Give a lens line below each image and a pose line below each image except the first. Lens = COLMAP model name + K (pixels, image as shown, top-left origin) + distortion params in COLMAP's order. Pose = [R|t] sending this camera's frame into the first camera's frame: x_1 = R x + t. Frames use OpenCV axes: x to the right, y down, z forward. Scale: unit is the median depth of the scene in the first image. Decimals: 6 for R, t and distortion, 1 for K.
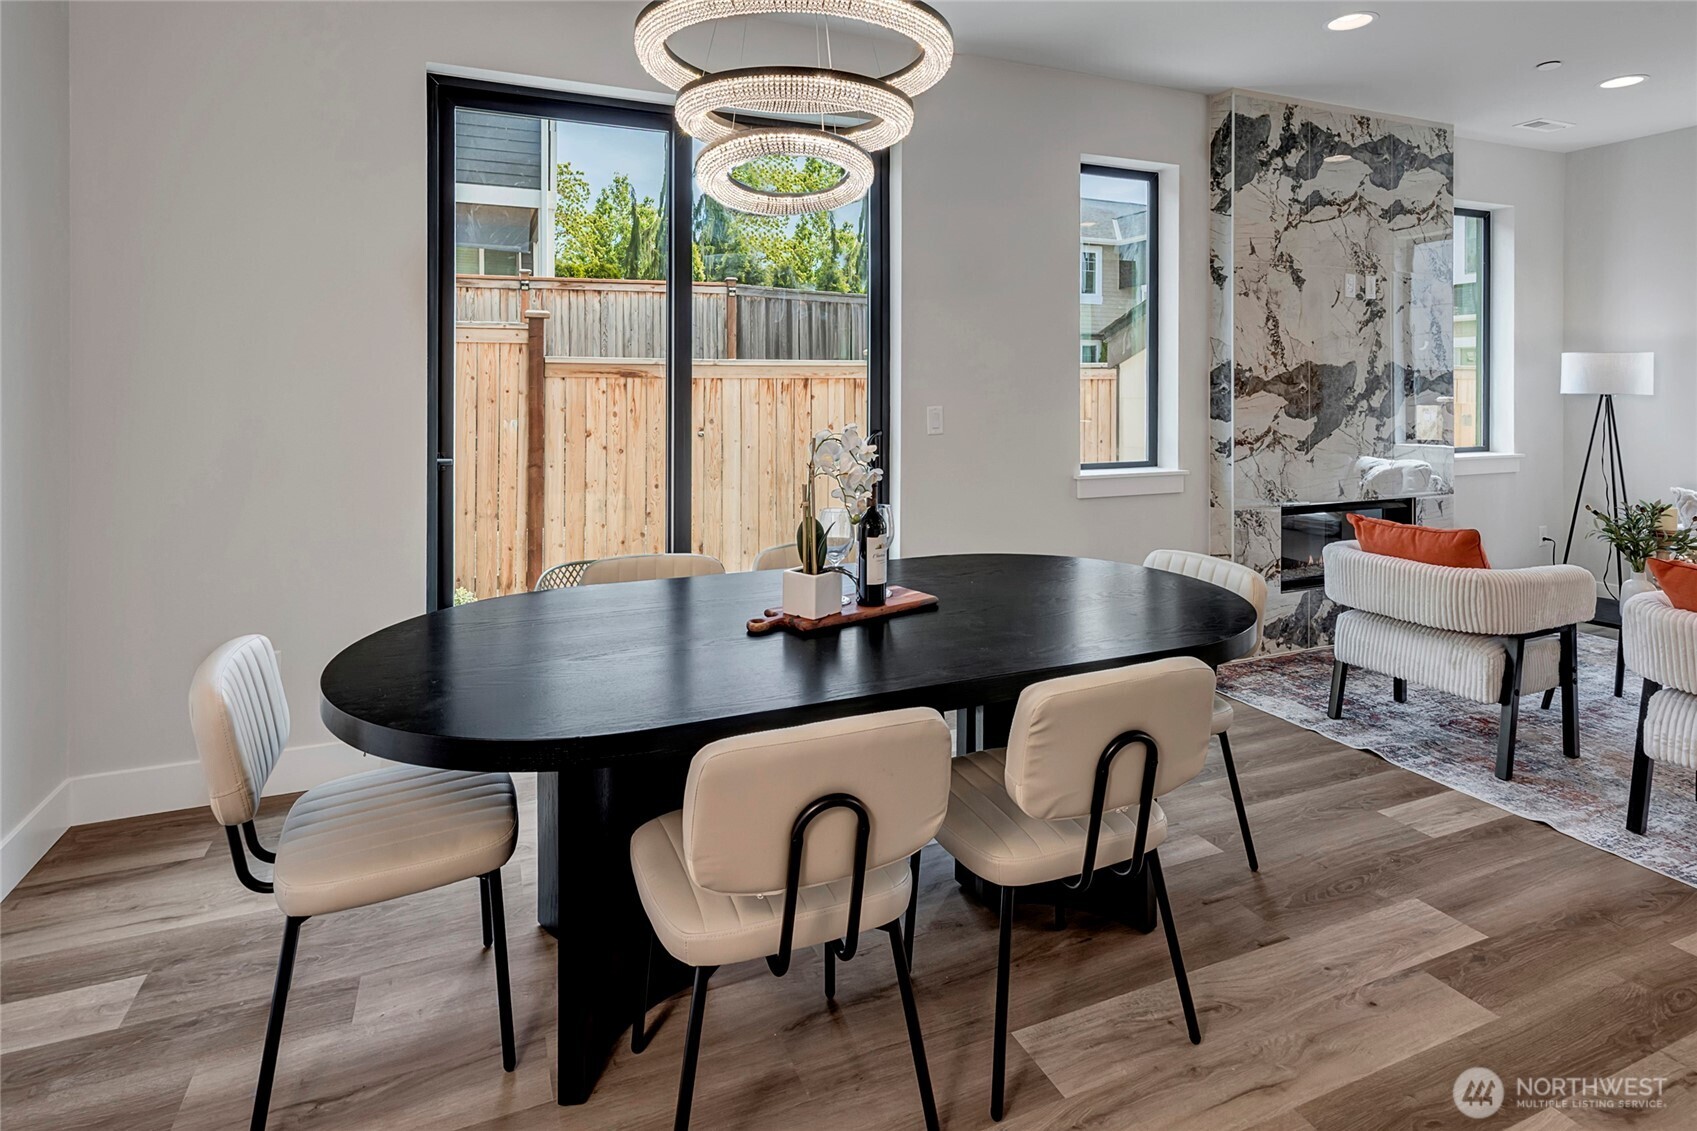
lens RADIAL K [[850.7, 0, 847.1], [0, 850.7, 576.4], [0, 0, 1]] dist [-0.014163, 0.007552]
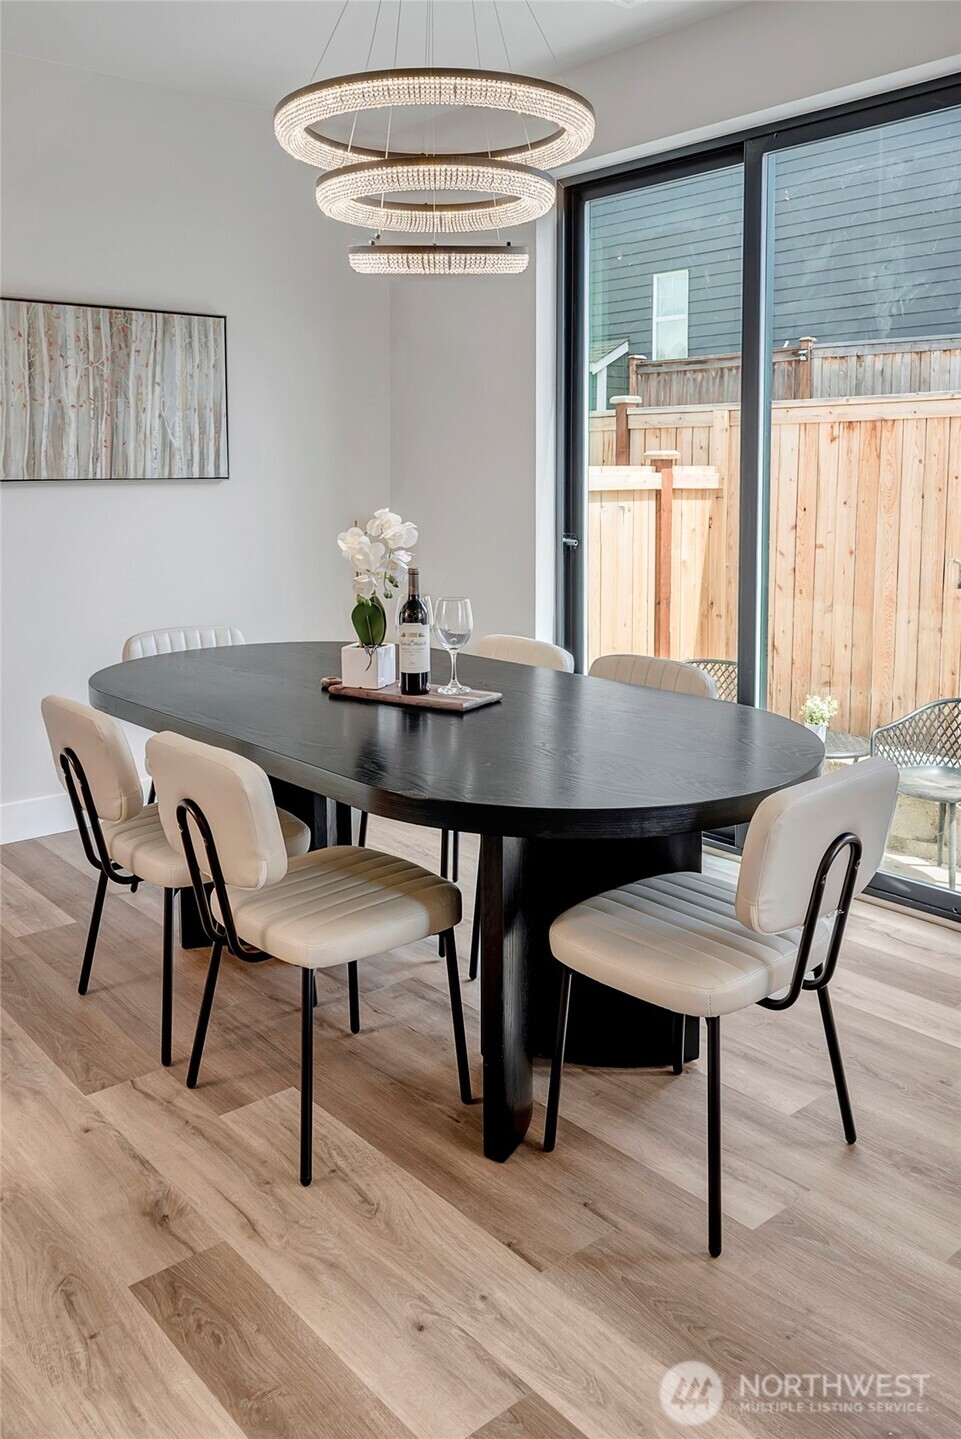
lens RADIAL K [[1145.5, 0, 480.5], [0, 1145.5, 719.5], [0, 0, 1]] dist [-0.003262, -0.004639]
pose [[0.313703, 0.204194, -0.927305, 1.353658], [-0.206178, 0.967951, 0.143395, -0.145777], [0.926866, 0.146206, 0.345750, 0.588479]]
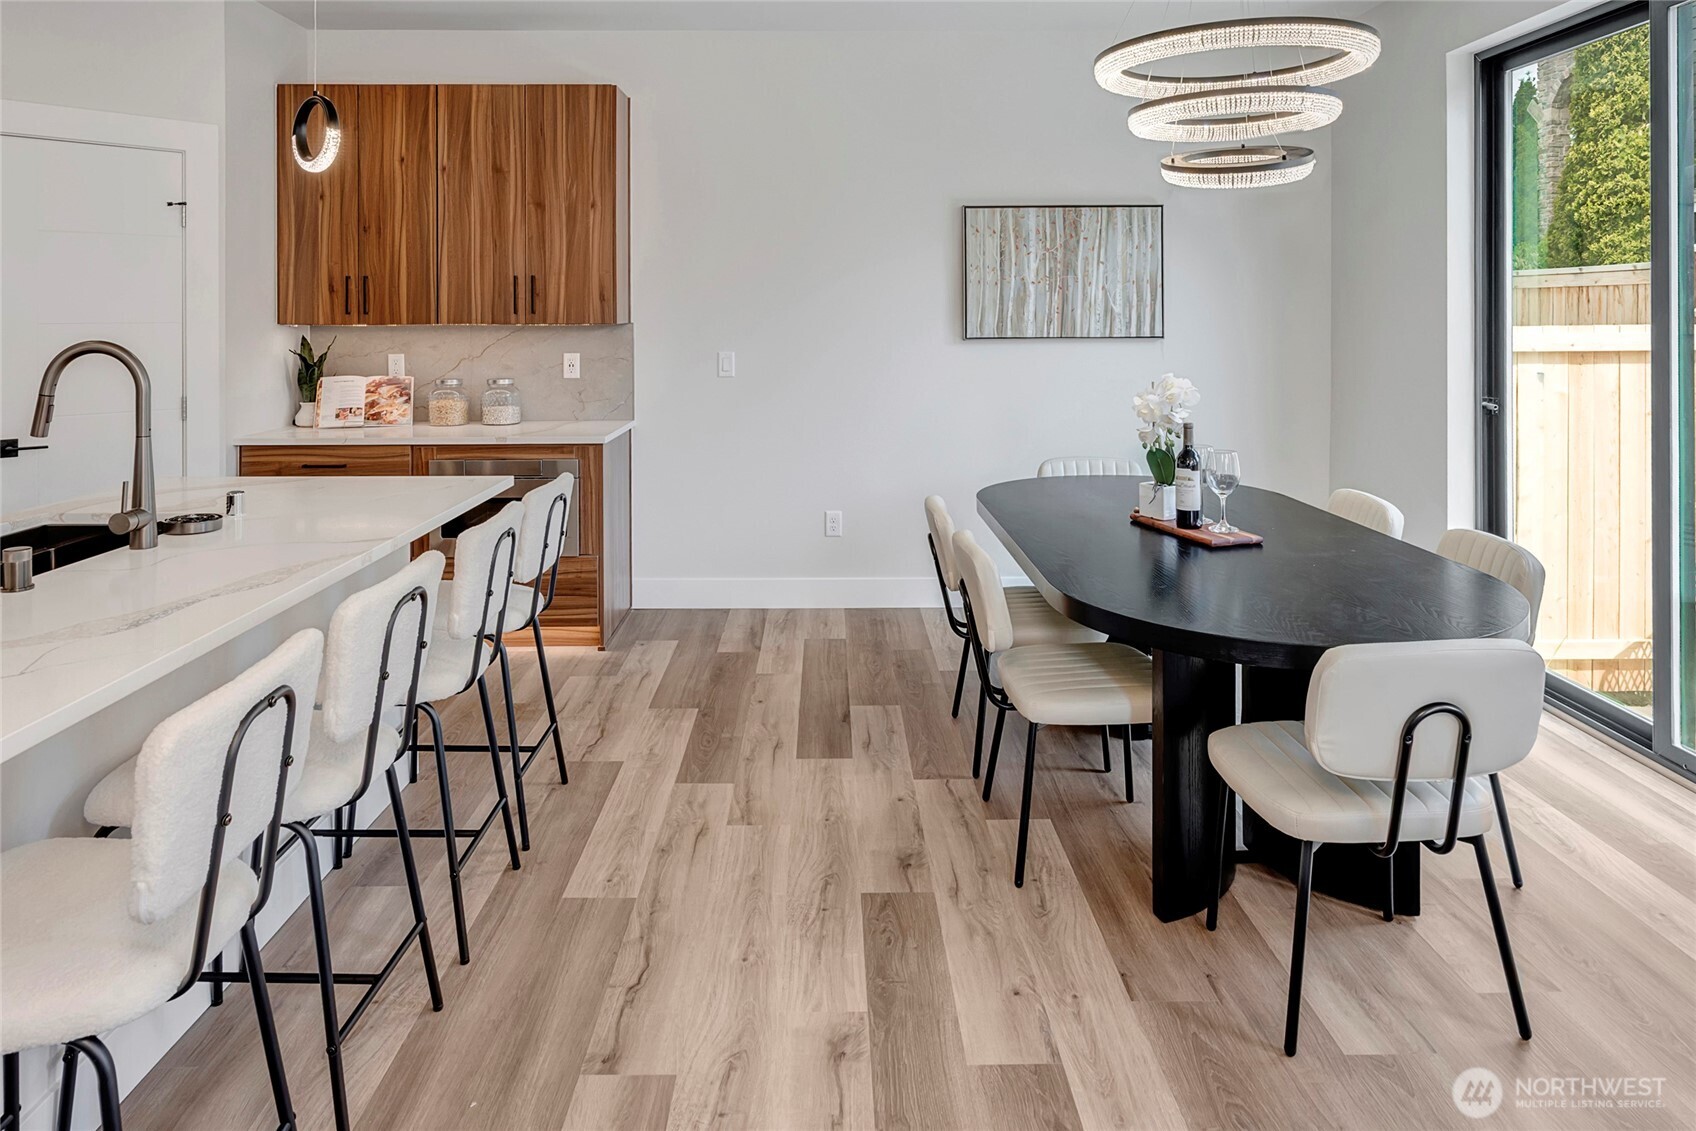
lens RADIAL K [[1032.1, 0, 846.0], [0, 1032.1, 530.2], [0, 0, 1]] dist [-0.001151, 0.000876]
pose [[-0.357959, 0.195677, -0.913004, 1.560711], [-0.200608, 0.938845, 0.279867, -0.266906], [0.911933, 0.283337, -0.296814, 0.956160]]
